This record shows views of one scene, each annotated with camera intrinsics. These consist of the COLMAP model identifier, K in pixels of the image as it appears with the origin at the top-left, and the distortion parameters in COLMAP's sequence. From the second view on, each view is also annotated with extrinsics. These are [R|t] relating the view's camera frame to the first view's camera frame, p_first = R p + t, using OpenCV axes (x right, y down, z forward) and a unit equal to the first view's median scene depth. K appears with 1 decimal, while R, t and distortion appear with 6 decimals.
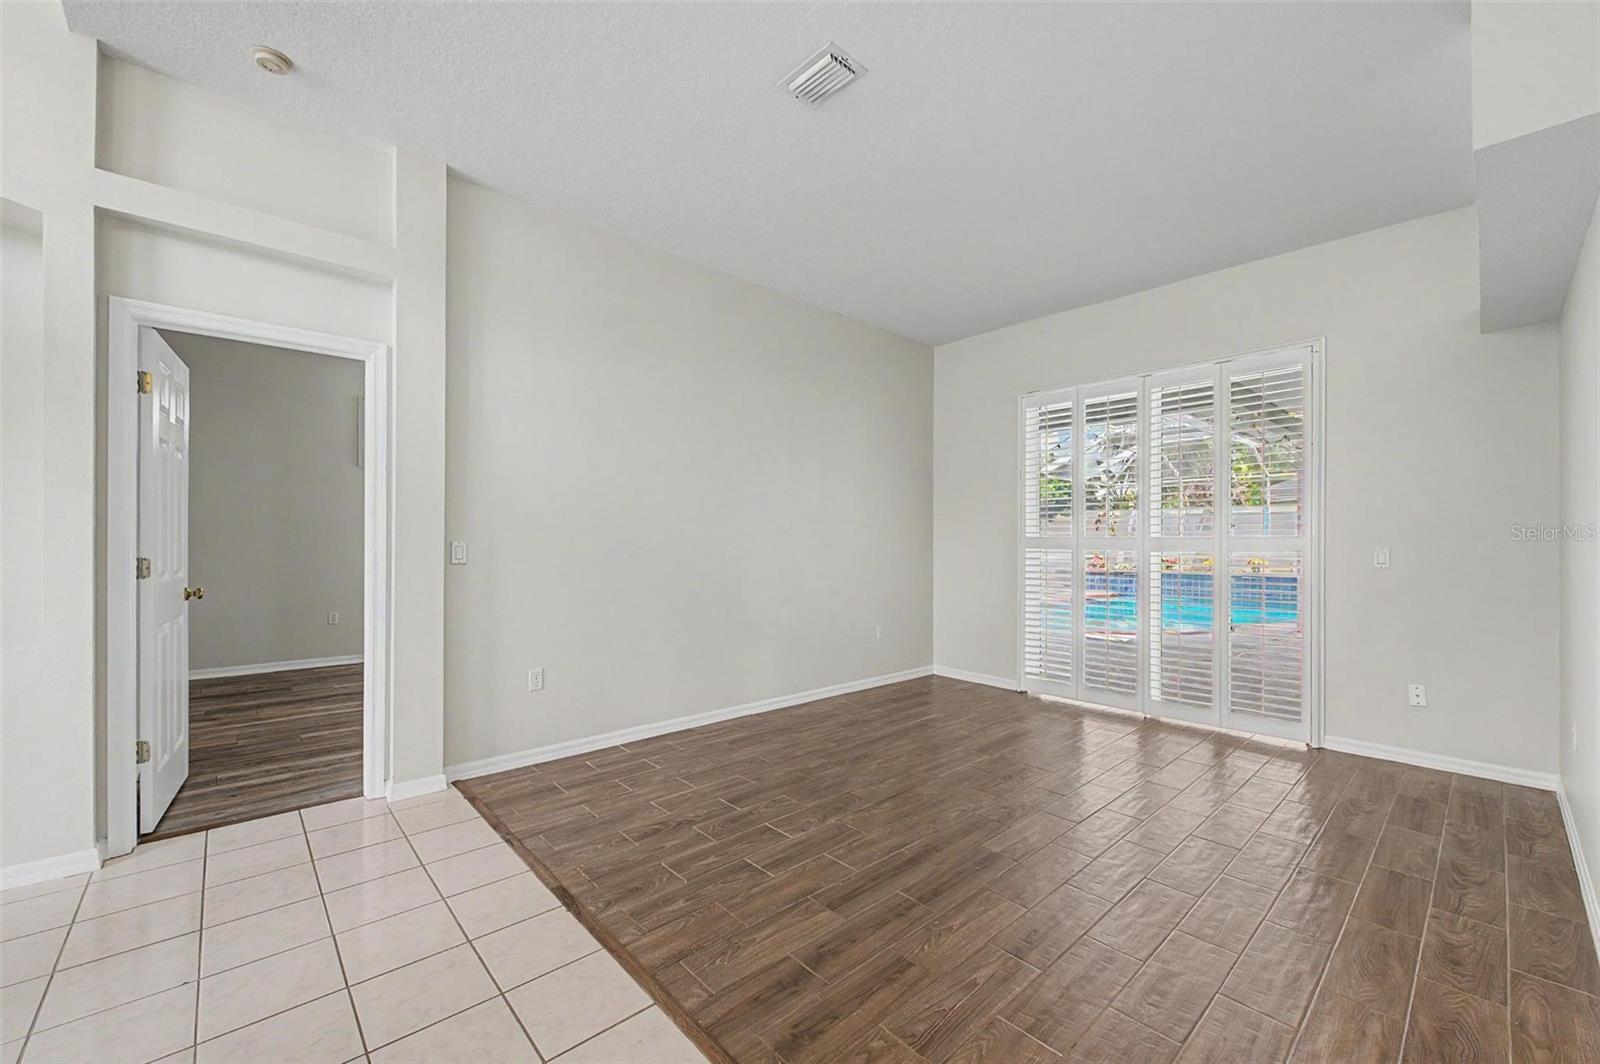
lens RADIAL K [[636.4, 0, 795.8], [0, 636.4, 534.8], [0, 0, 1]] dist [0.005212, -0.003907]
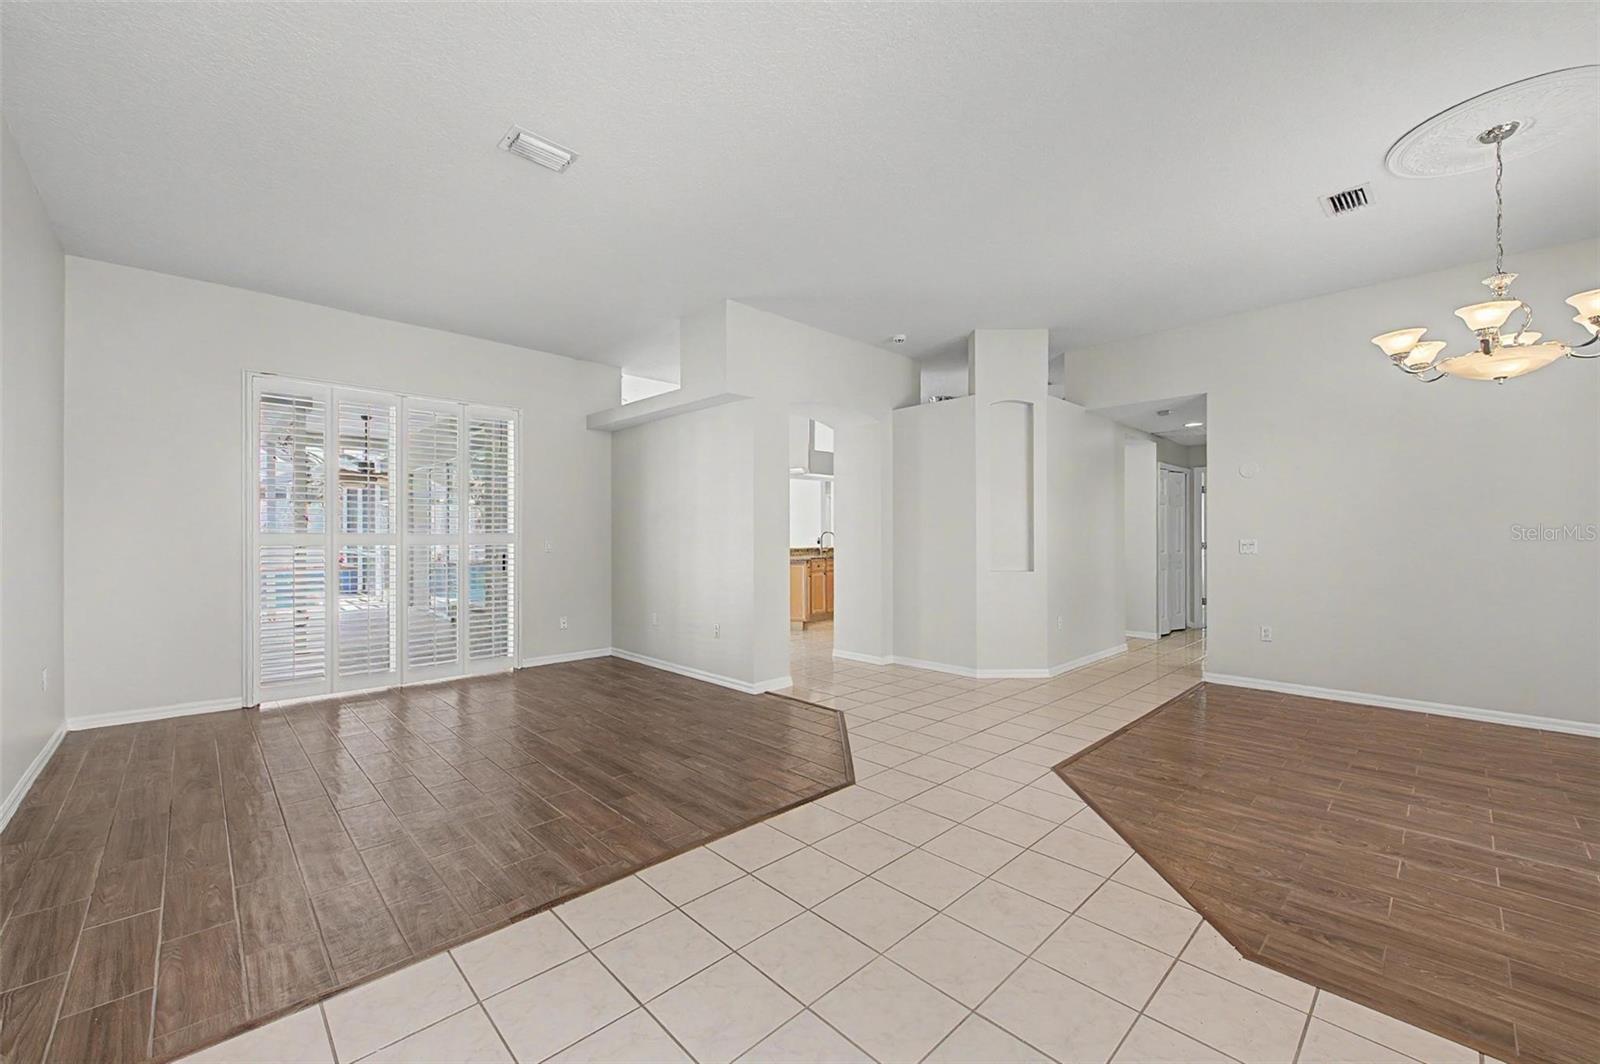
lens RADIAL K [[636.4, 0, 801.1], [0, 636.4, 538.1], [0, 0, 1]] dist [0.005212, -0.003907]
pose [[-0.037451, -0.007267, 0.999272, -0.698719], [-0.008956, 0.999936, 0.006936, -0.002991], [-0.999258, -0.008689, -0.037513, 0.333208]]
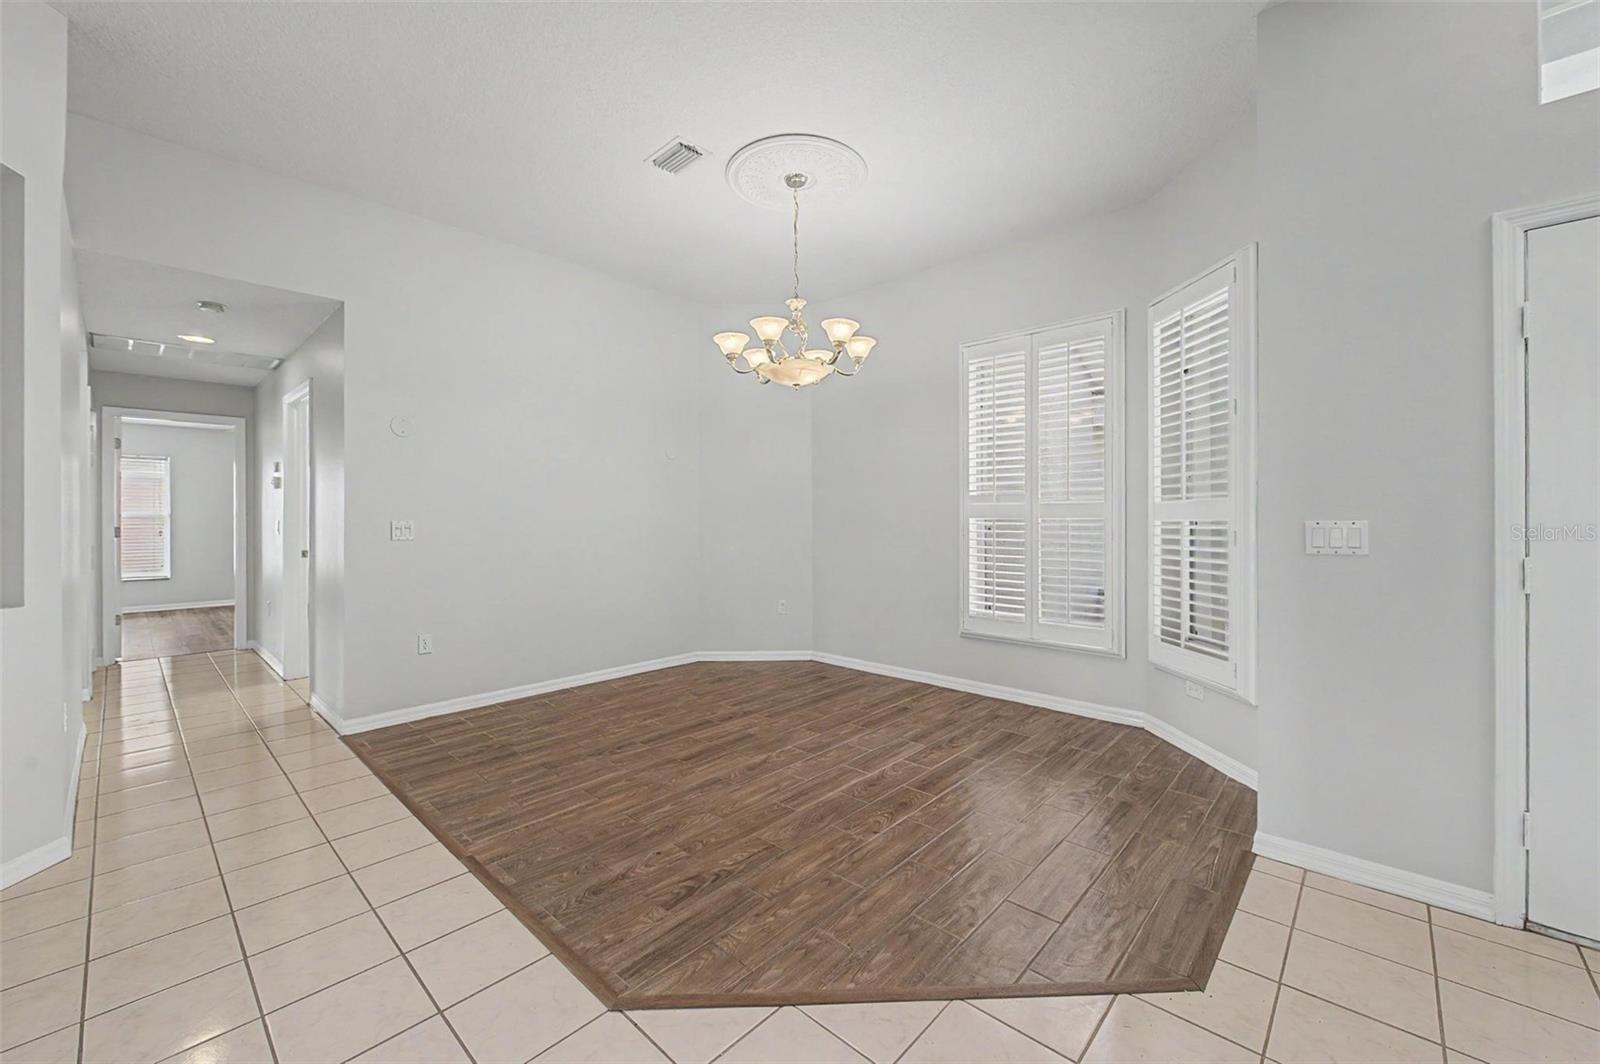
lens RADIAL K [[636.4, 0, 804.9], [0, 636.4, 515.5], [0, 0, 1]] dist [0.005212, -0.003907]
pose [[-0.995340, -0.000217, -0.096432, 0.026583], [0.000892, 0.999934, -0.011459, 0.004258], [0.096428, -0.011492, -0.995274, 0.372805]]
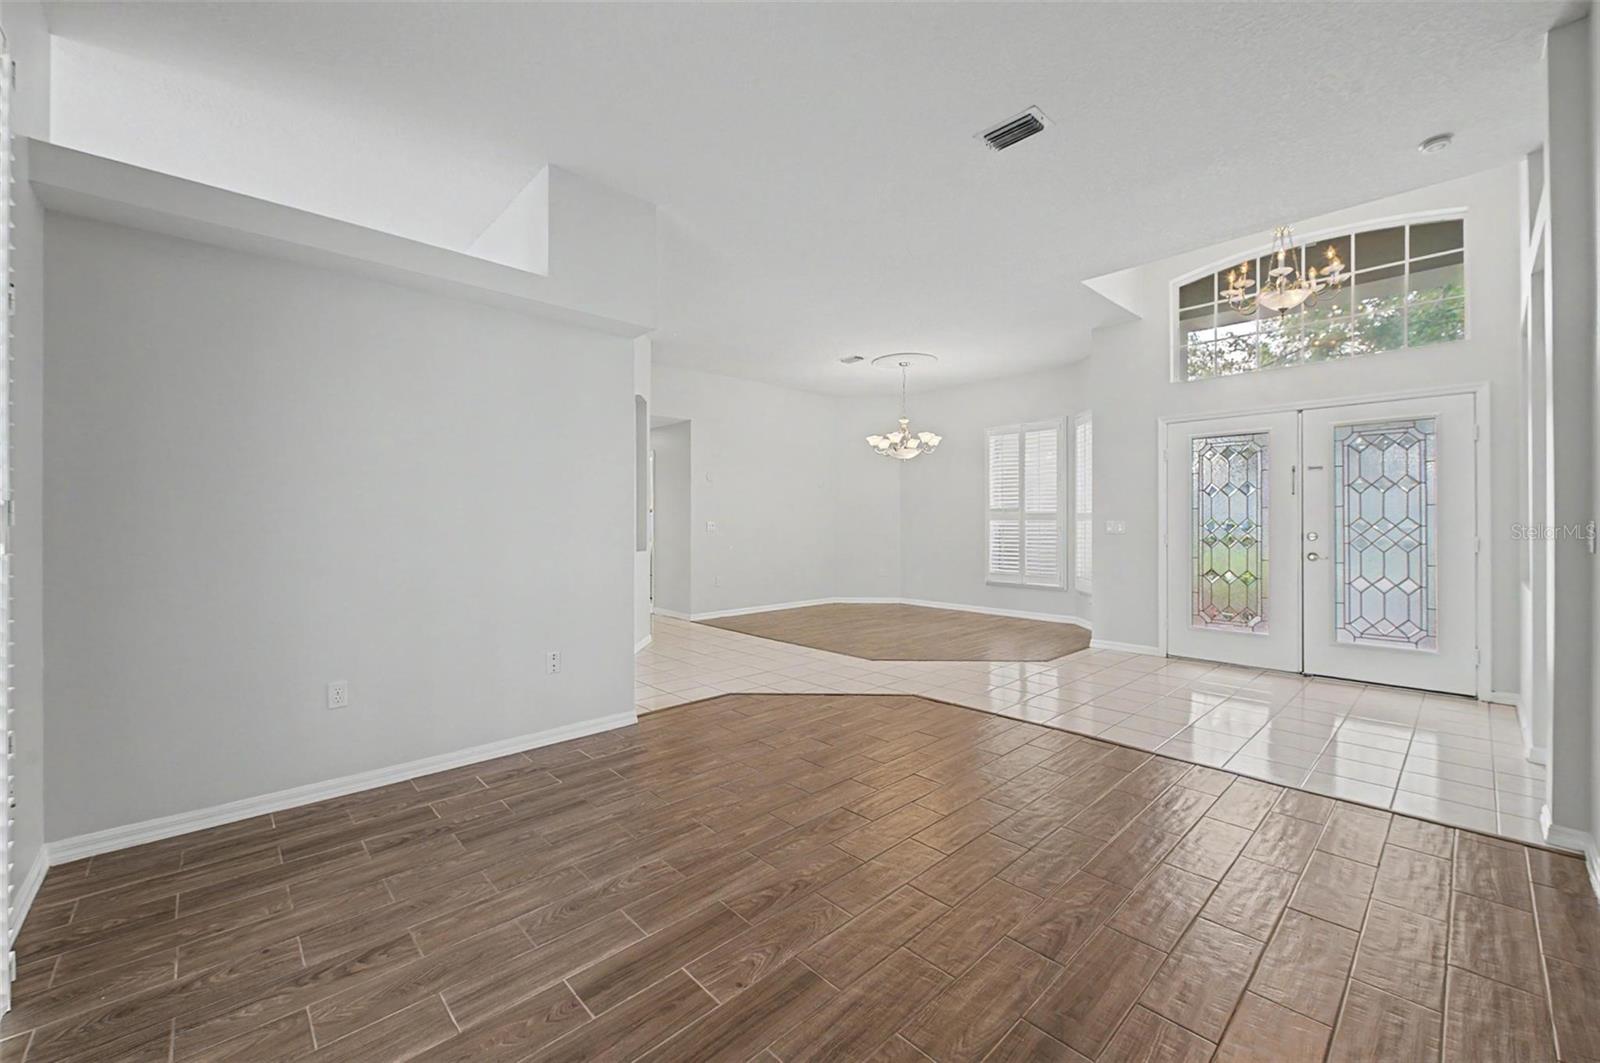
lens RADIAL K [[636.4, 0, 798.6], [0, 636.4, 520.2], [0, 0, 1]] dist [0.005212, -0.003907]
pose [[-0.999813, 0.000787, -0.019315, 0.286742], [0.000958, 0.999961, -0.008817, 0.012109], [0.019308, -0.008834, -0.999775, 1.317939]]
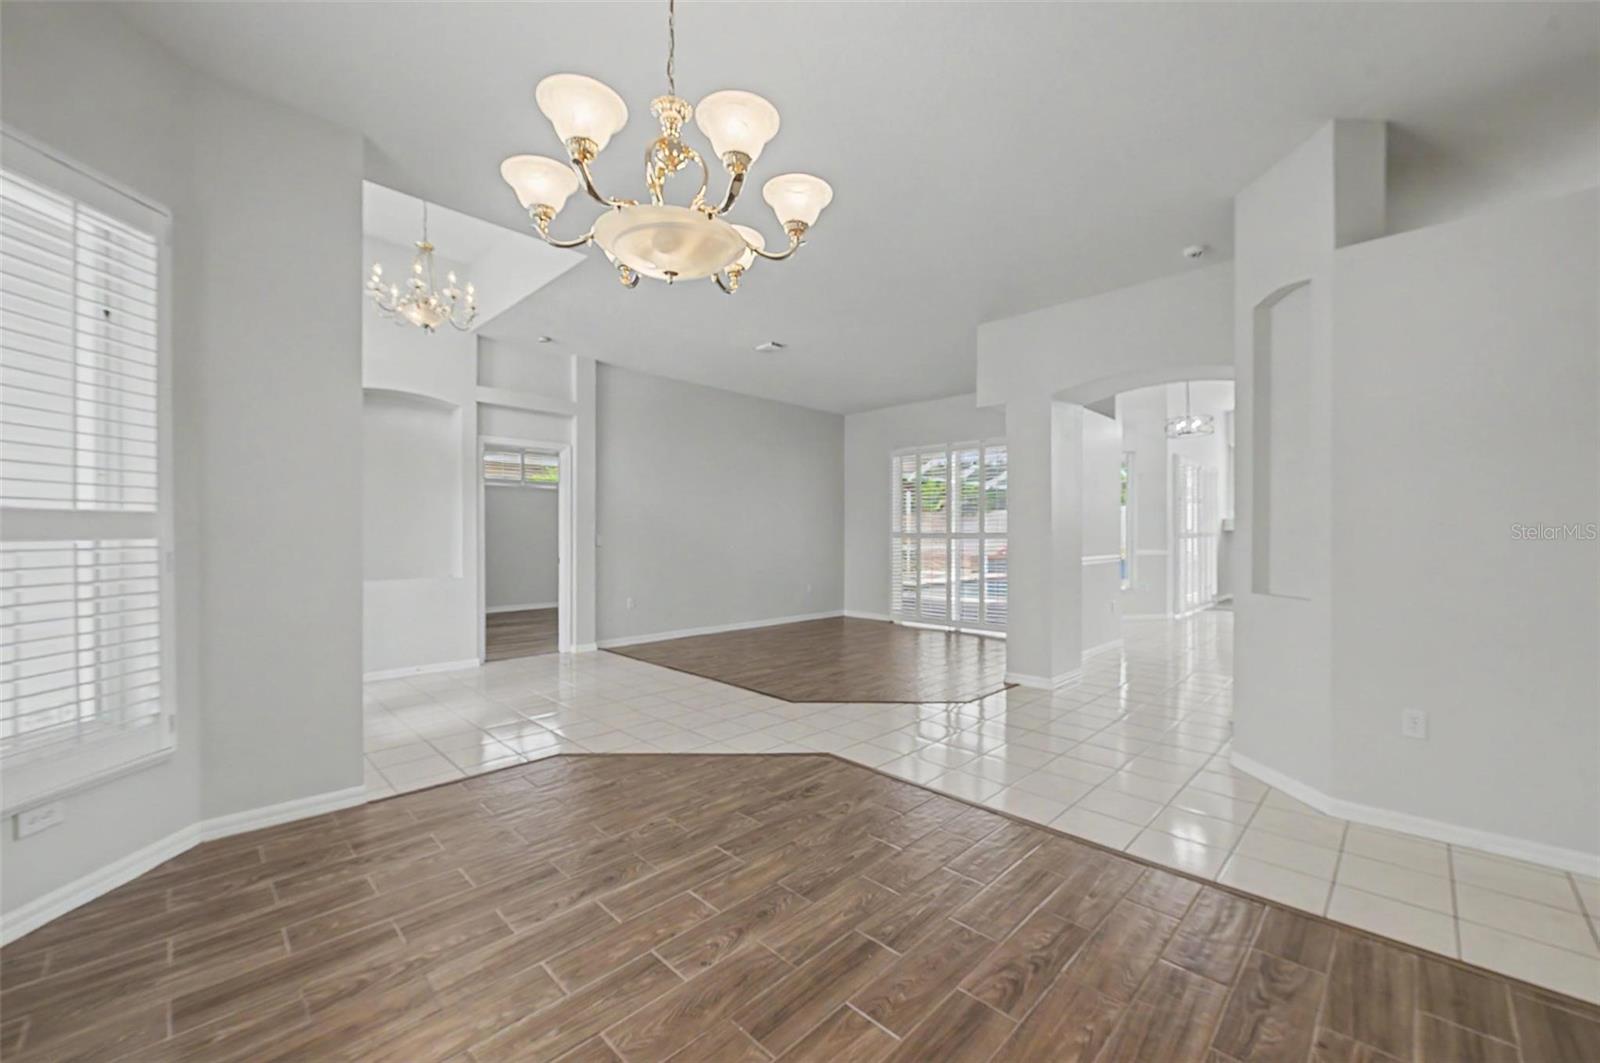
lens RADIAL K [[636.4, 0, 795.0], [0, 636.4, 534.8], [0, 0, 1]] dist [0.005212, -0.003907]
pose [[0.999059, -0.000082, 0.043381, 0.020805], [-0.000299, 0.999961, 0.008776, -0.007225], [-0.043380, -0.008781, 0.999020, -0.873820]]
